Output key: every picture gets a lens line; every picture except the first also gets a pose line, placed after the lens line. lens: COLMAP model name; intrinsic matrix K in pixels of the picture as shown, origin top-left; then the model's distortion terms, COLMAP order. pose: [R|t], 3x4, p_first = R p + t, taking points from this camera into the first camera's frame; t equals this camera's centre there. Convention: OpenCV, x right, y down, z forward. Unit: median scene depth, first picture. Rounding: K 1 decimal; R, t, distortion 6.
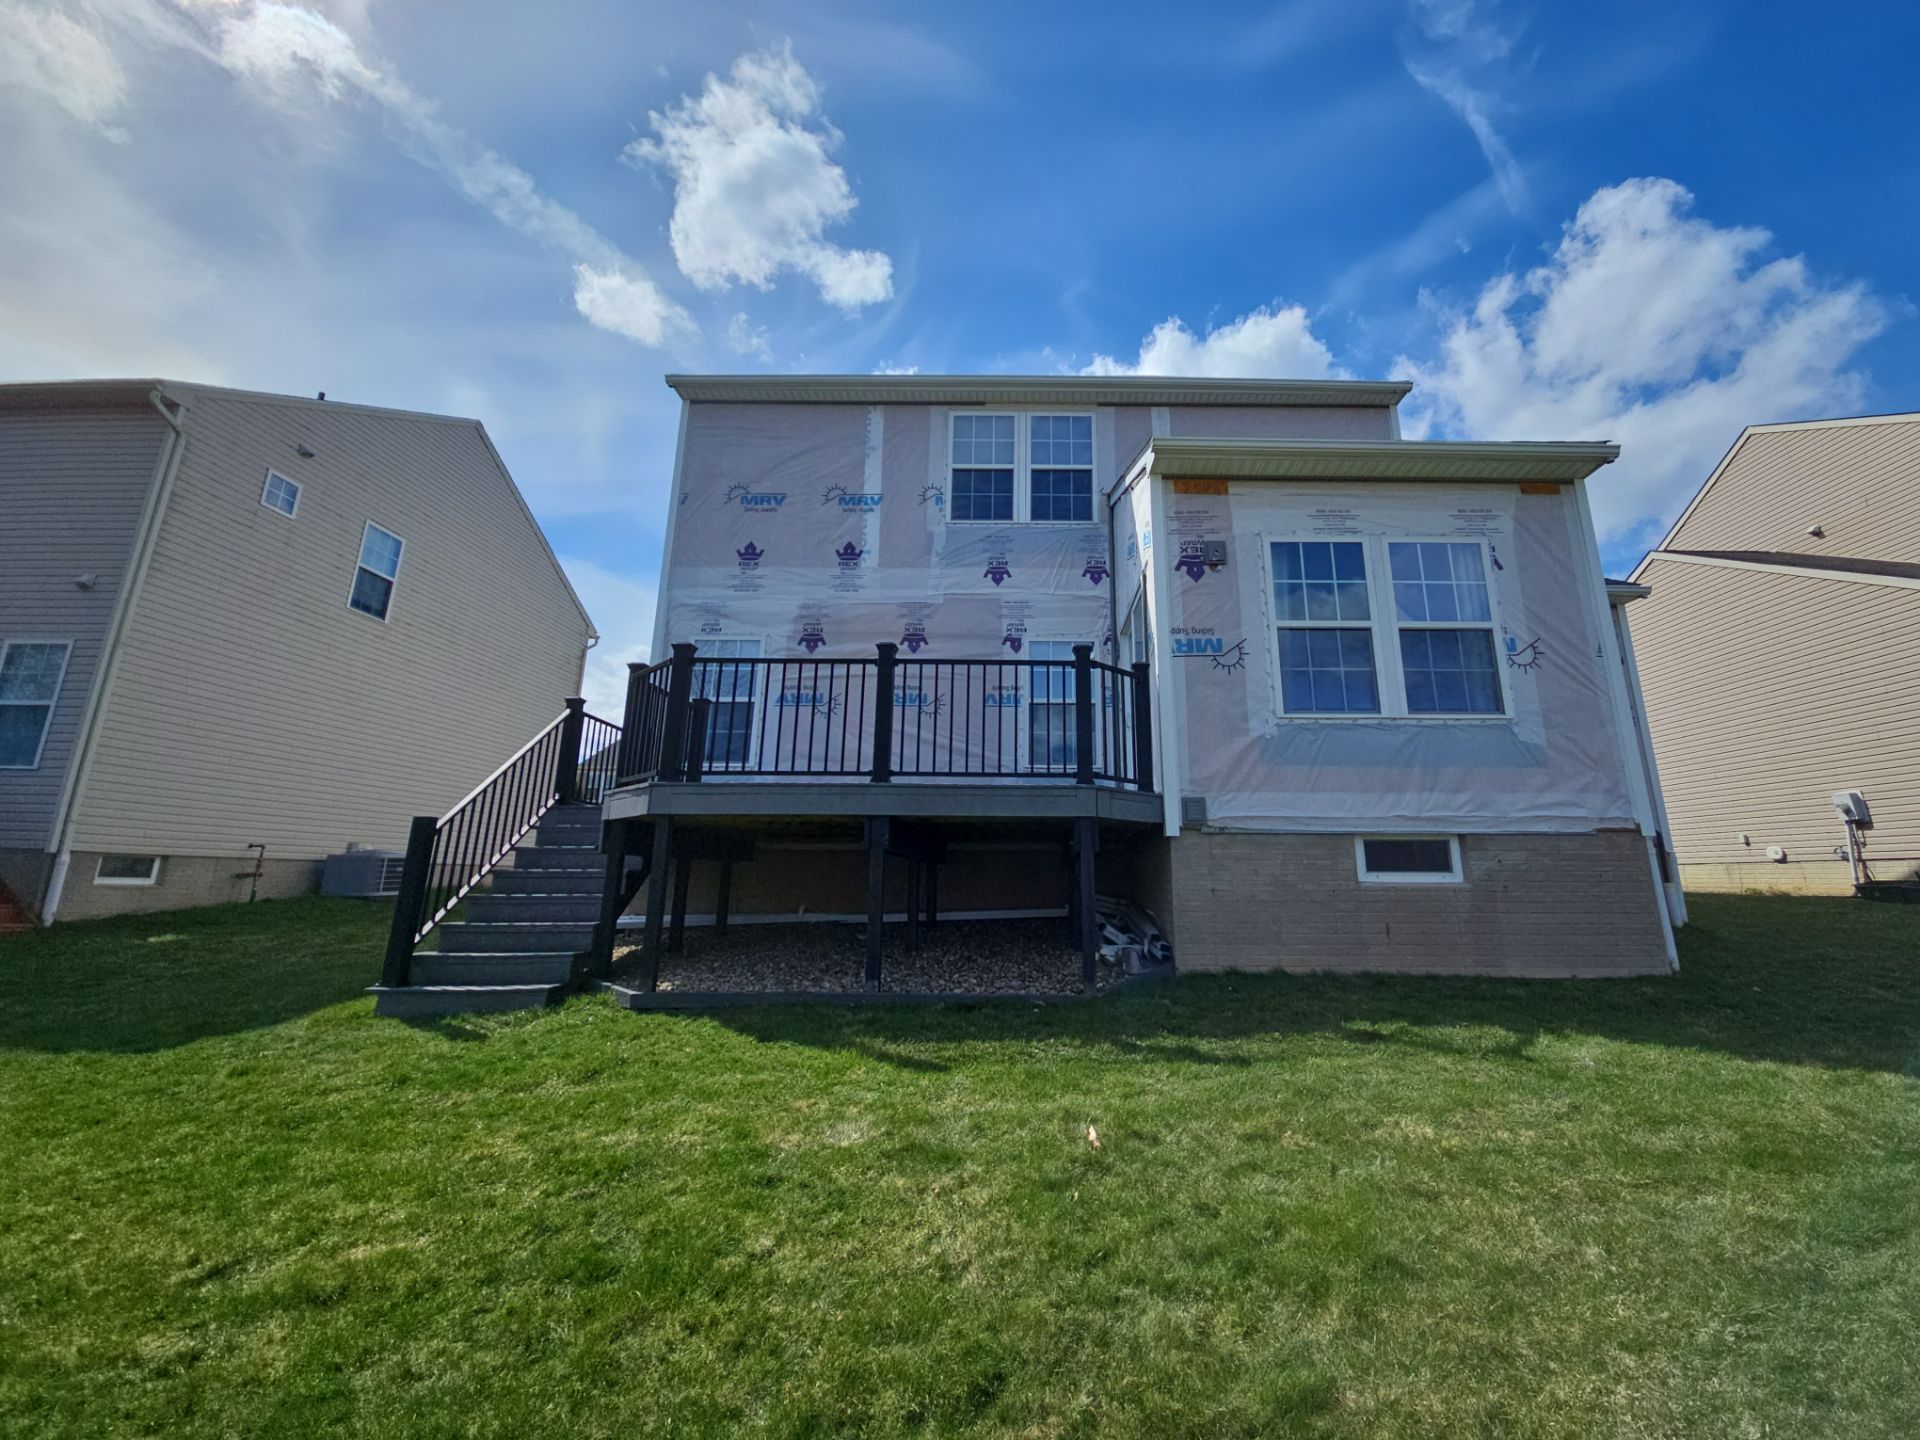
lens RADIAL K [[842.9, 0, 1033.6], [0, 842.9, 666.4], [0, 0, 1]] dist [0.001159, 0.000034]
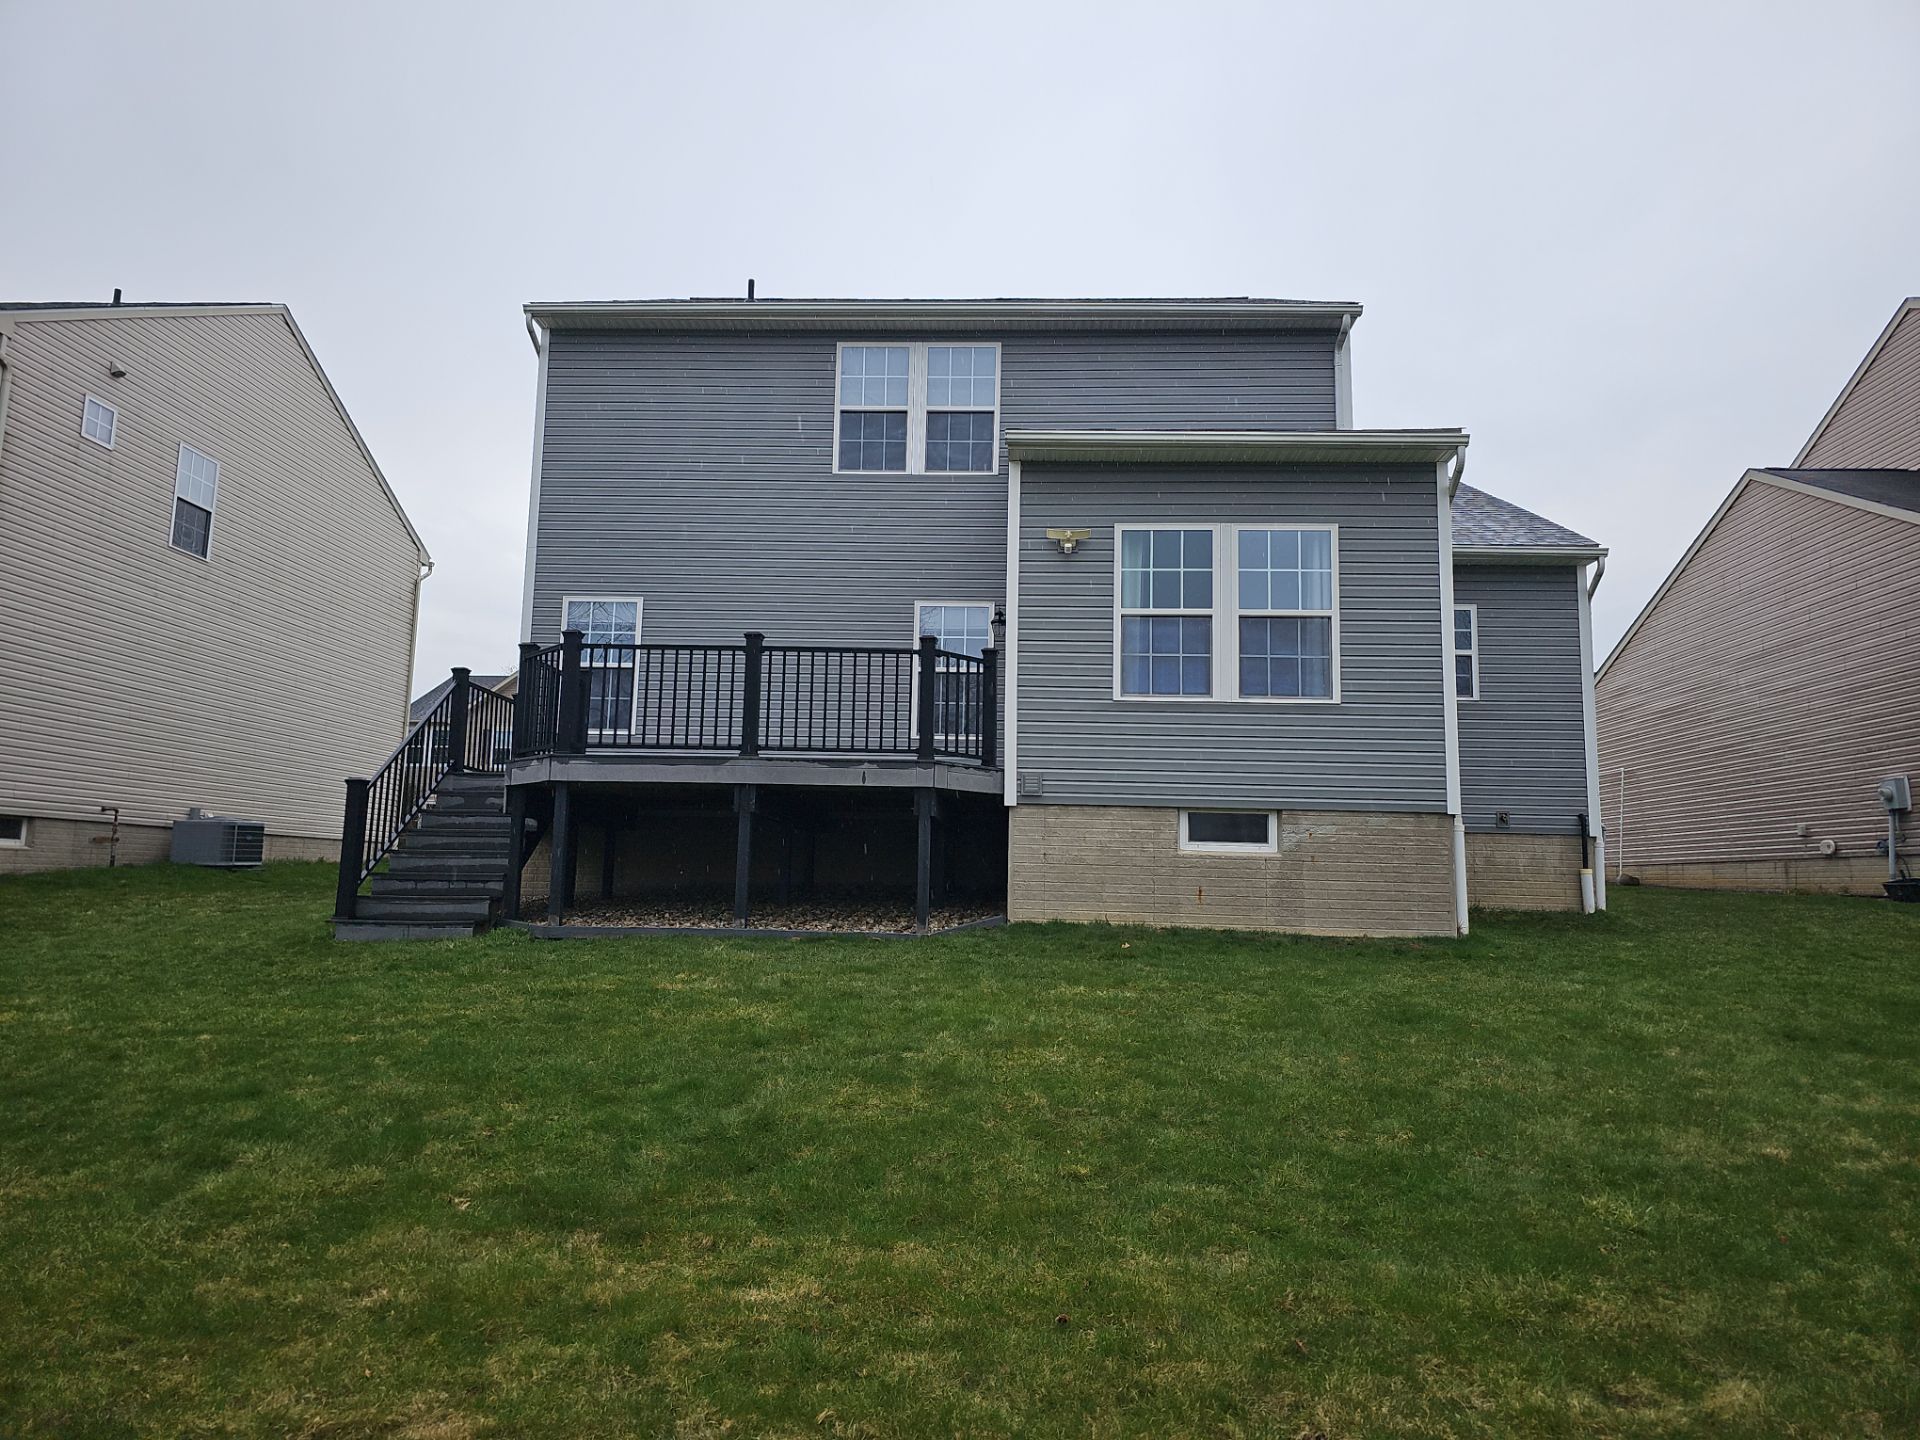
lens RADIAL K [[1280.1, 0, 958.6], [0, 1280.1, 712.1], [0, 0, 1]] dist [0.090921, -0.091697]
pose [[0.998065, 0.010985, -0.061205, 0.189396], [-0.004039, 0.993646, 0.112481, -0.107419], [0.062052, -0.112016, 0.991767, -0.640682]]
